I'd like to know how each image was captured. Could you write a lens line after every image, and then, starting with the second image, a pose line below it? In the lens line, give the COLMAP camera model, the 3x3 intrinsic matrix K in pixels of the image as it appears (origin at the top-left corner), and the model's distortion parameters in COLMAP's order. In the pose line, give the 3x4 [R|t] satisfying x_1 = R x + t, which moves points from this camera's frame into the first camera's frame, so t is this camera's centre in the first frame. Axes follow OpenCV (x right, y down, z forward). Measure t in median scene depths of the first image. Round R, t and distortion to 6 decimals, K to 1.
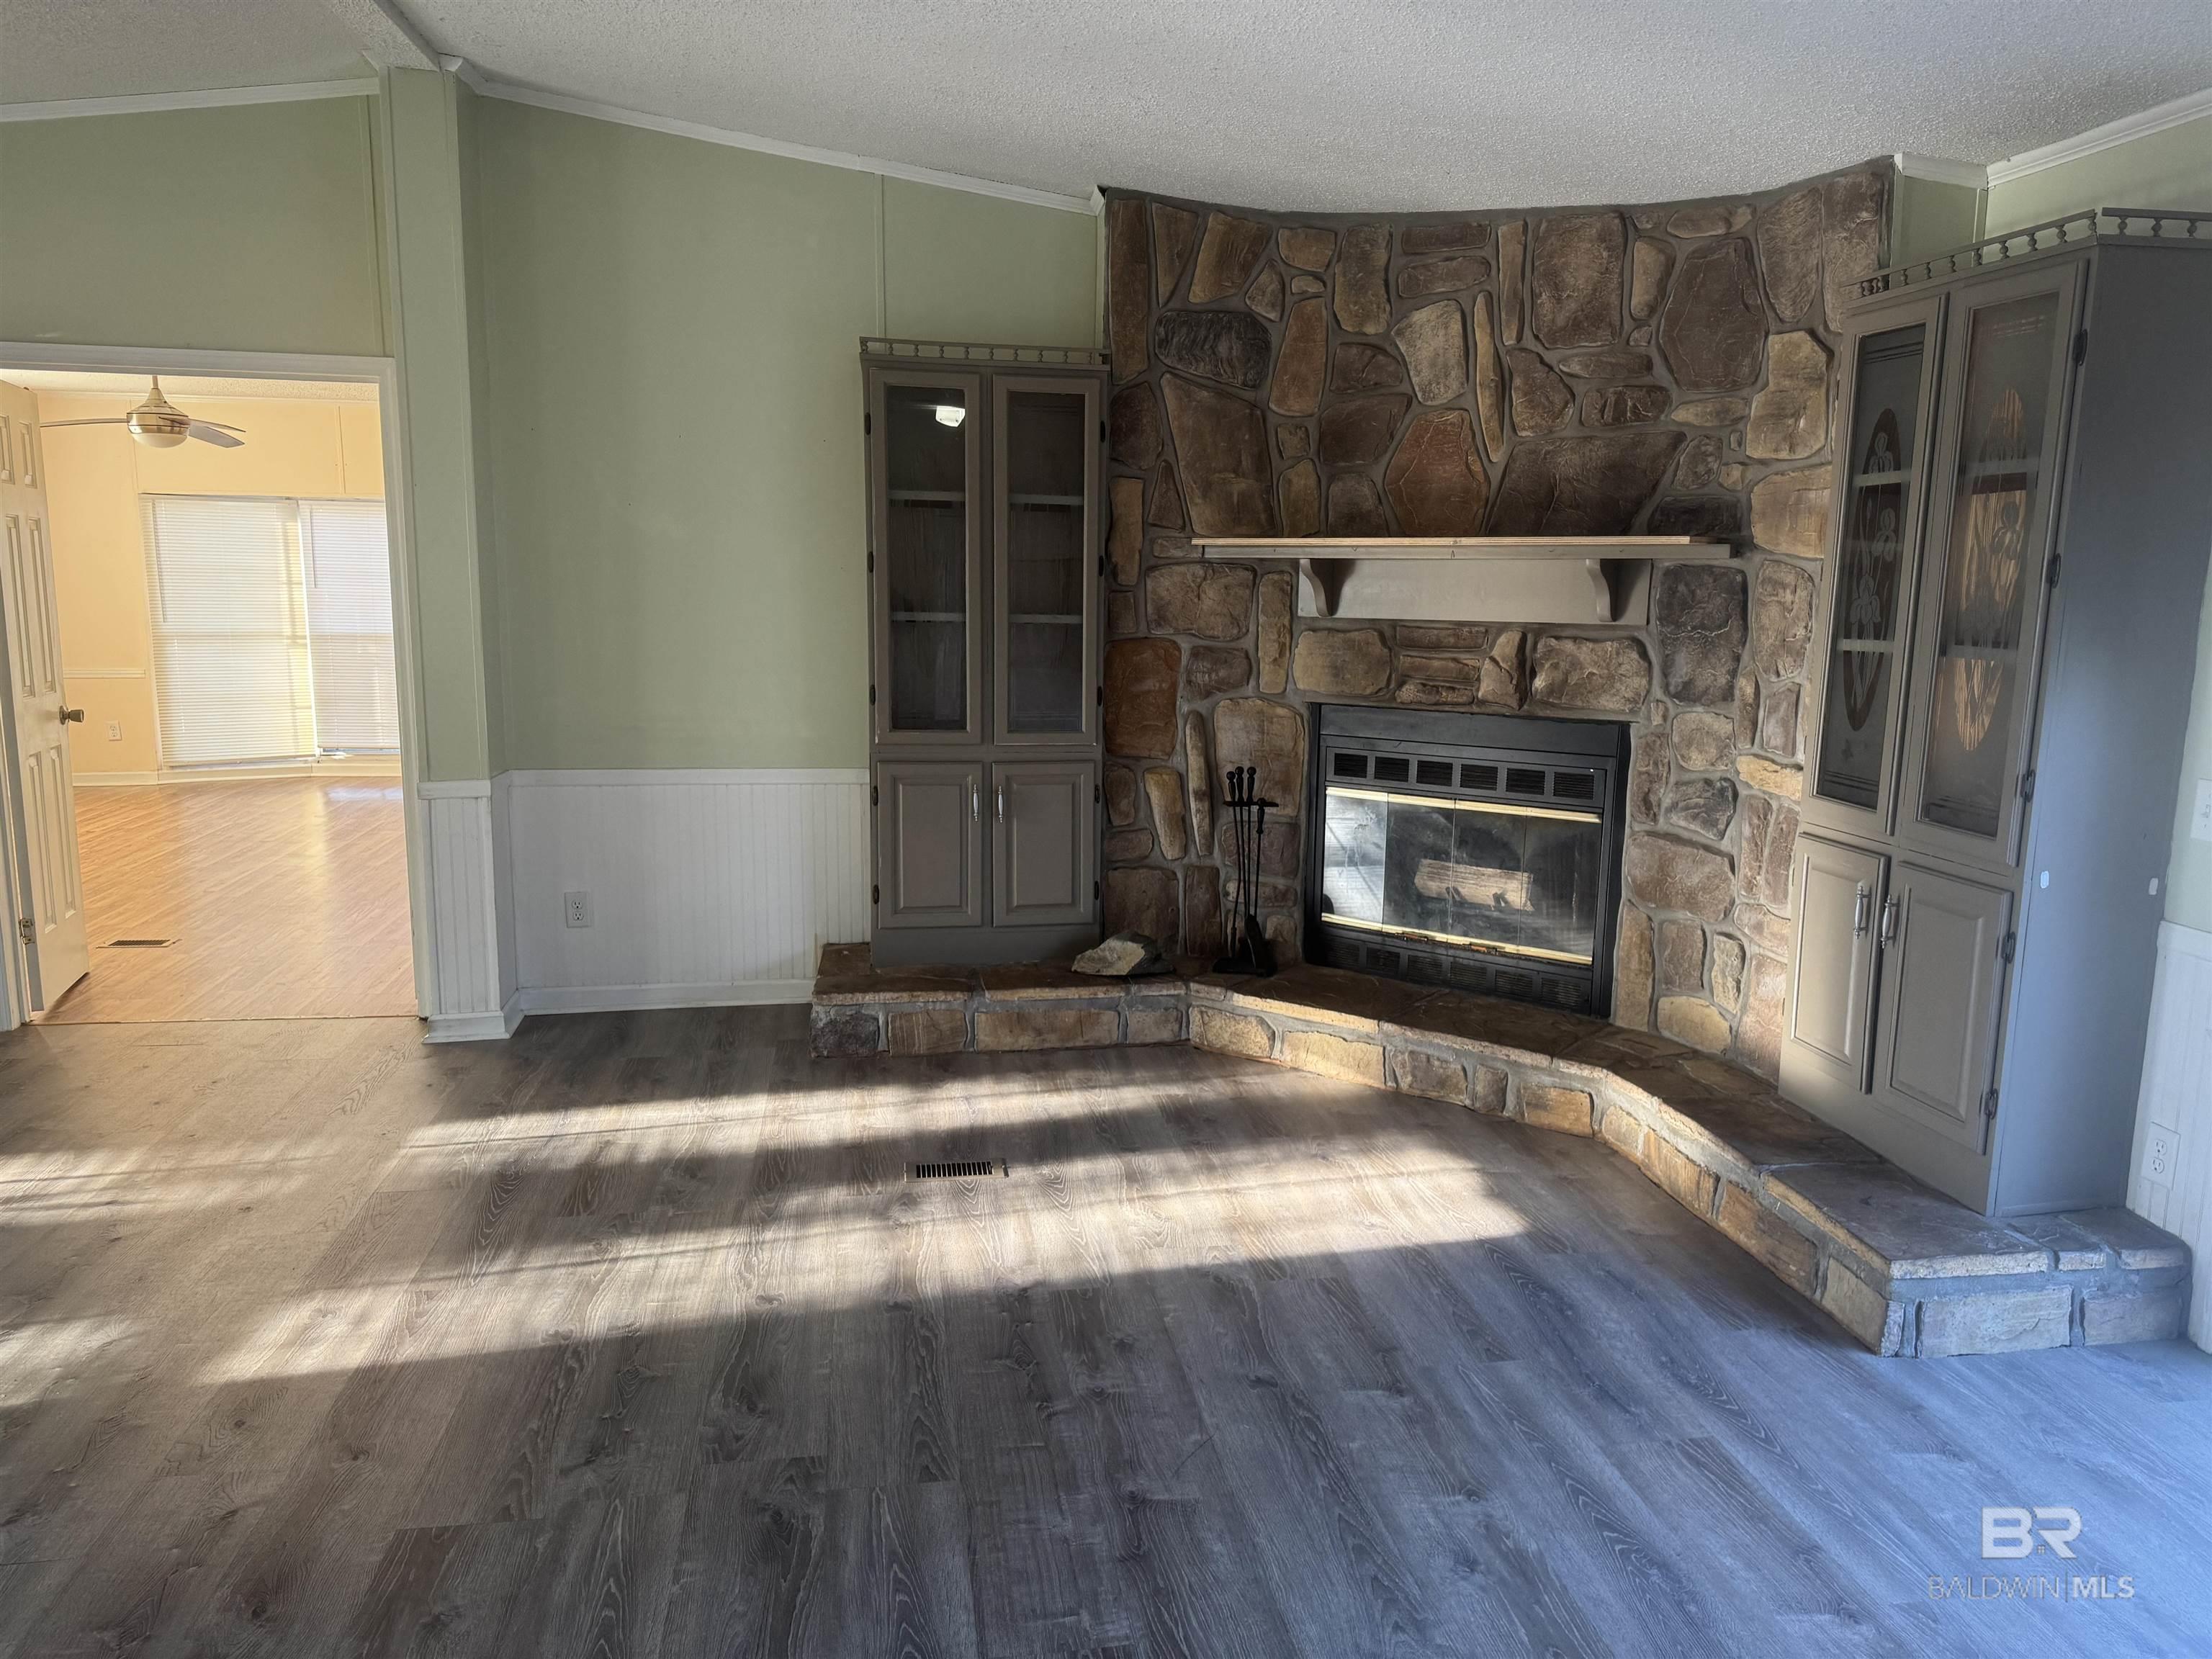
lens RADIAL K [[1553.0, 0, 1099.4], [0, 1553.0, 852.4], [0, 0, 1]] dist [0.109035, -0.107720]
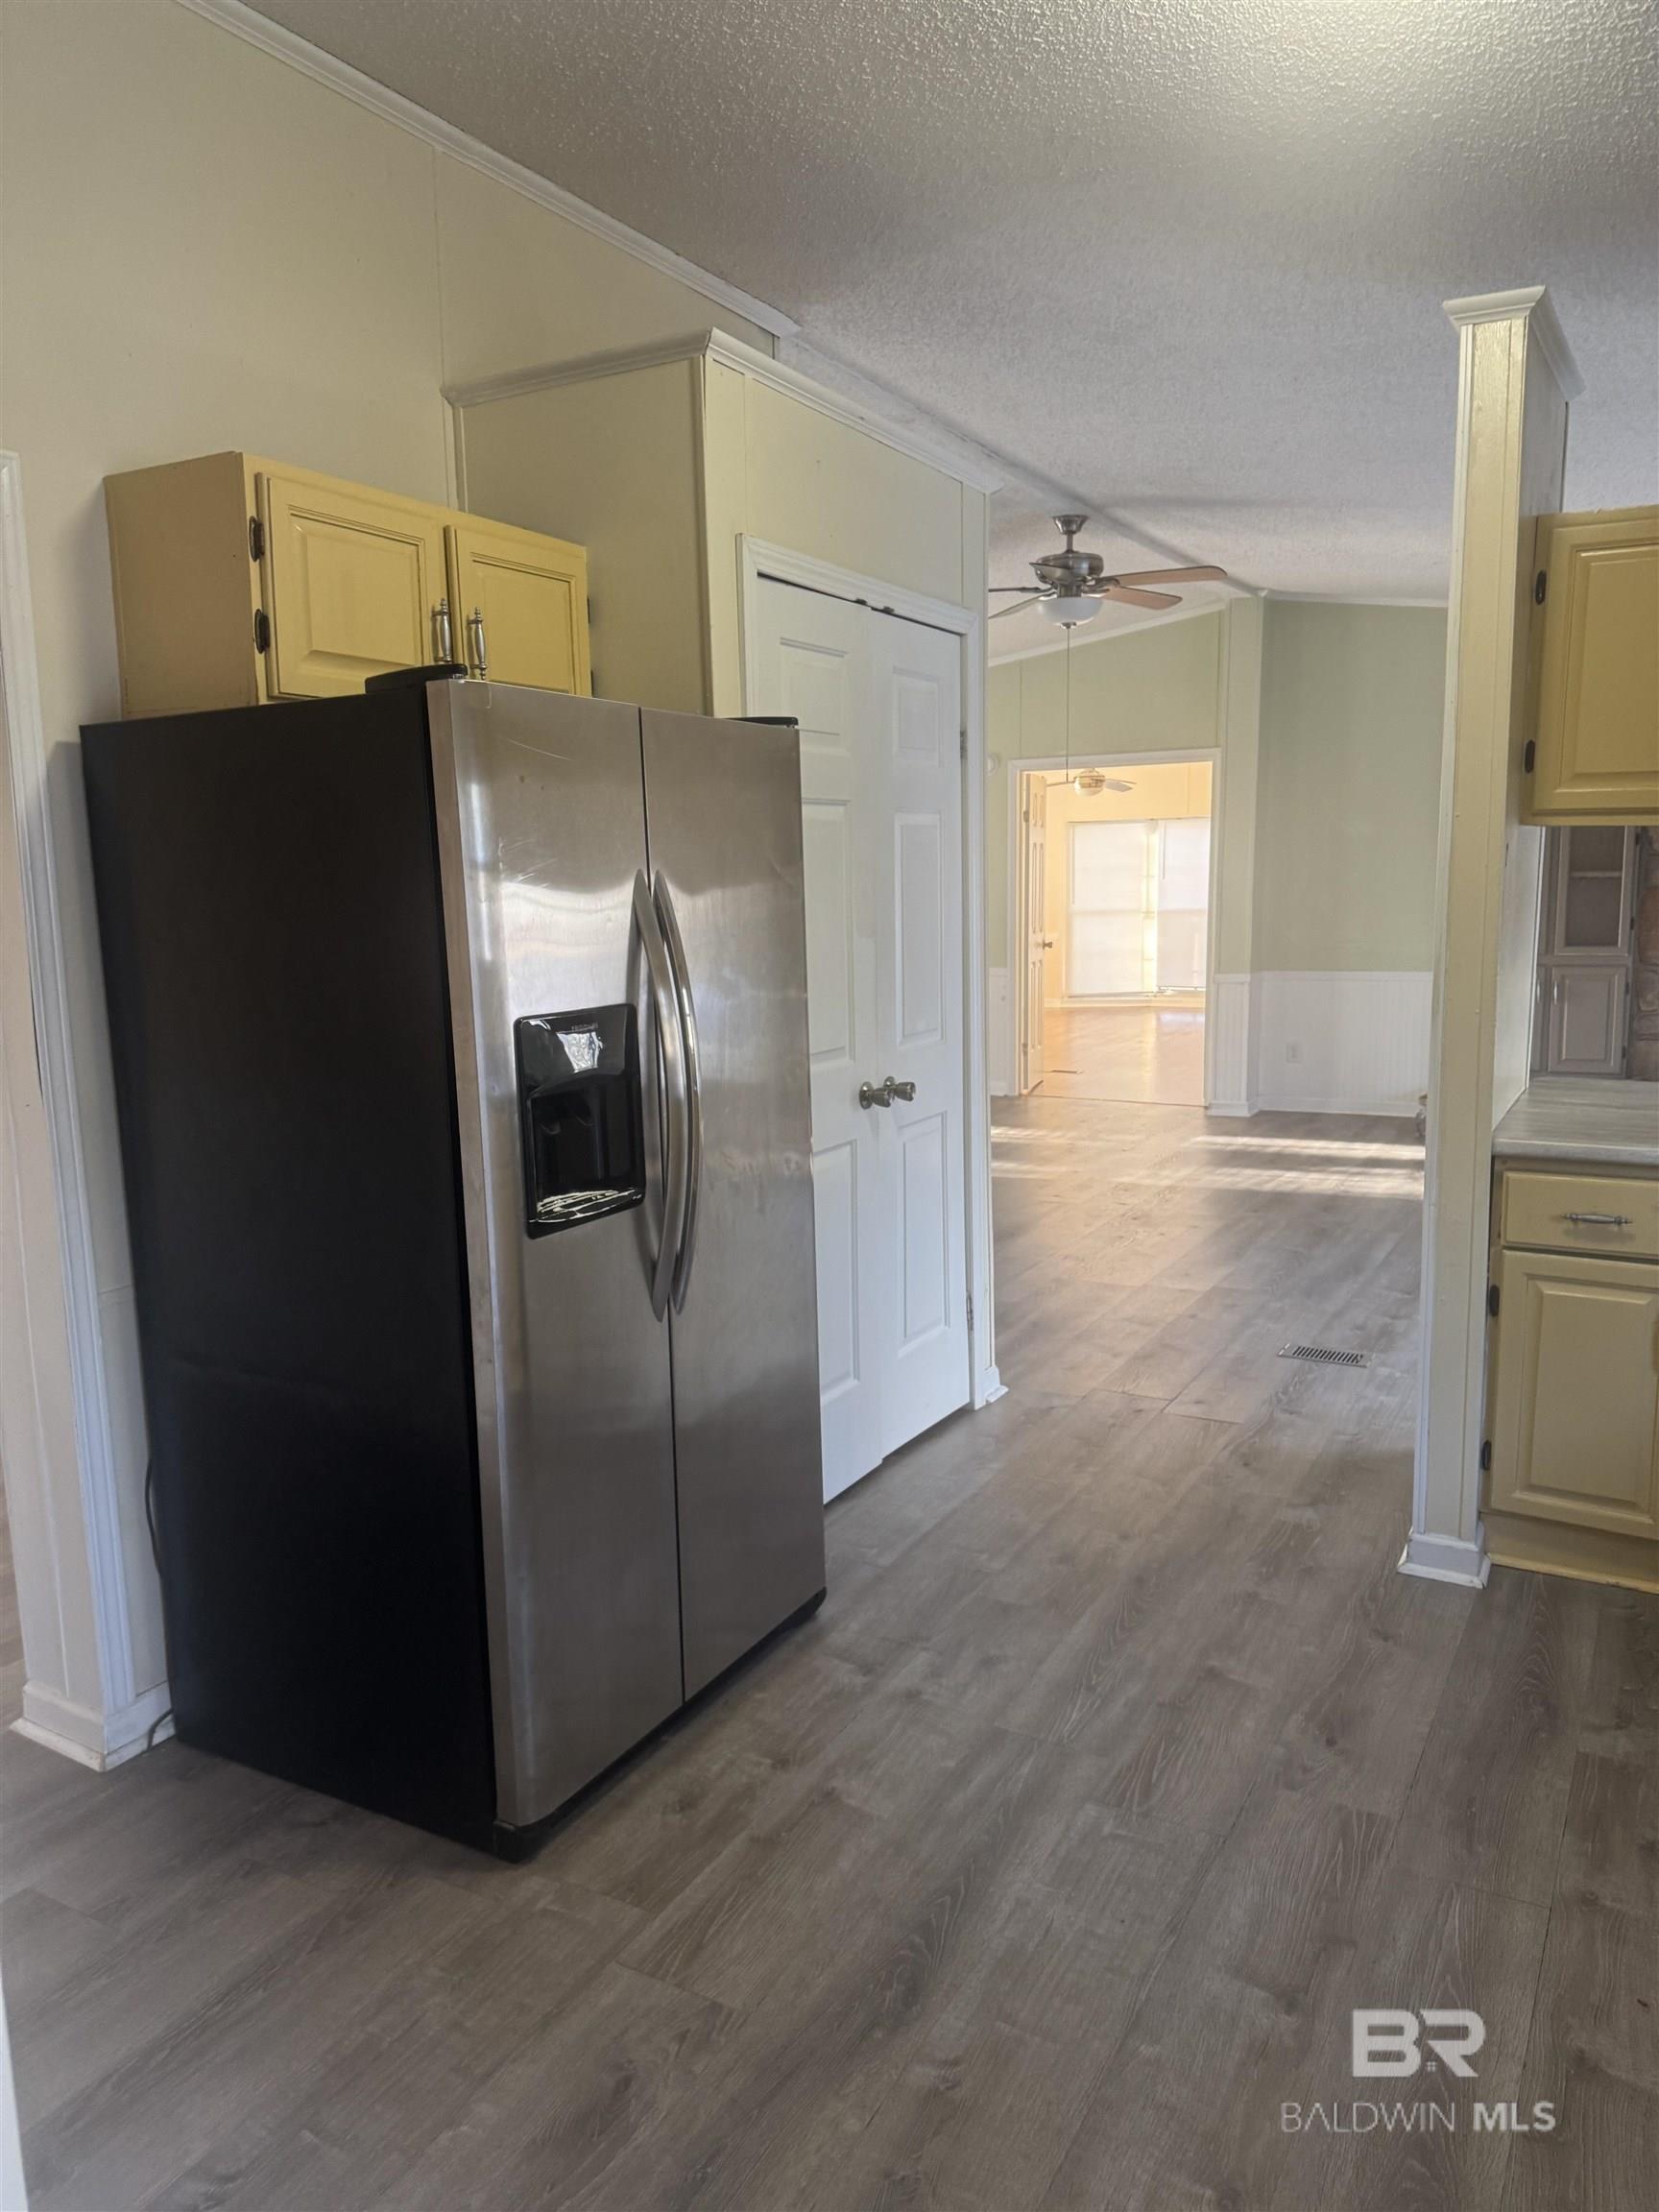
lens RADIAL K [[1546.2, 0, 803.8], [0, 1546.2, 1103.6], [0, 0, 1]] dist [-0.003626, -0.002763]
pose [[0.781434, 0.061617, -0.620938, 0.330625], [-0.076270, 0.997083, 0.002960, 0.138913], [0.619309, 0.045046, 0.783854, -0.717682]]
